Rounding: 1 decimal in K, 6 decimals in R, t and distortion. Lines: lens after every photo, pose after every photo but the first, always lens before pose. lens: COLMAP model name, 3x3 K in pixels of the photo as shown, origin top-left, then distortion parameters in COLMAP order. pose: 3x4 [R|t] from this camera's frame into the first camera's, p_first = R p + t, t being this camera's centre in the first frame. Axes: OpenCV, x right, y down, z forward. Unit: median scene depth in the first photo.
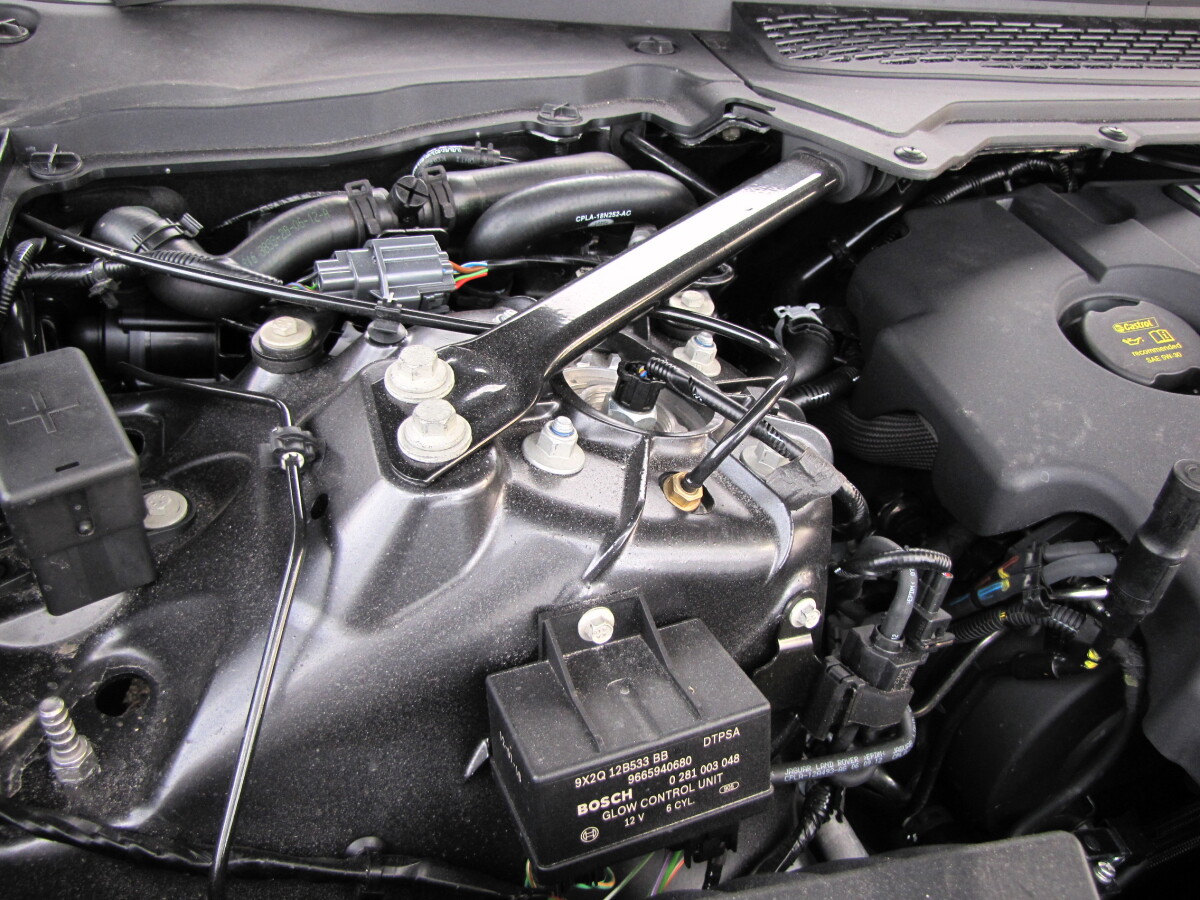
lens RADIAL K [[1006.4, 0, 600.0], [0, 1006.4, 450.0], [0, 0, 1]] dist [-0.155144, 0.121460]
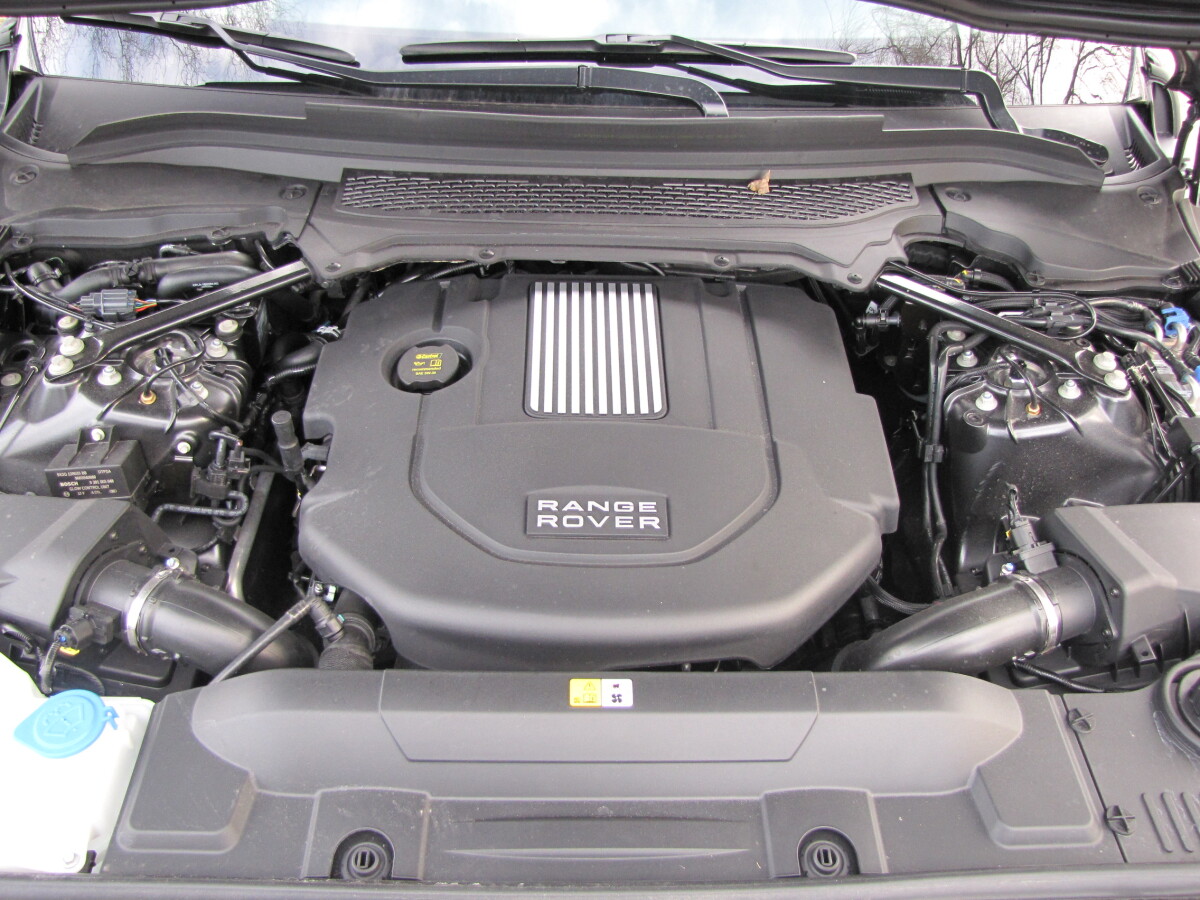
lens RADIAL K [[1006.4, 0, 600.0], [0, 1006.4, 450.0], [0, 0, 1]] dist [-0.155144, 0.121460]
pose [[0.954271, 0.152700, -0.256999, 1.762591], [-0.138122, 0.987650, 0.073963, -0.165584], [0.265120, -0.035083, 0.963577, -1.147971]]
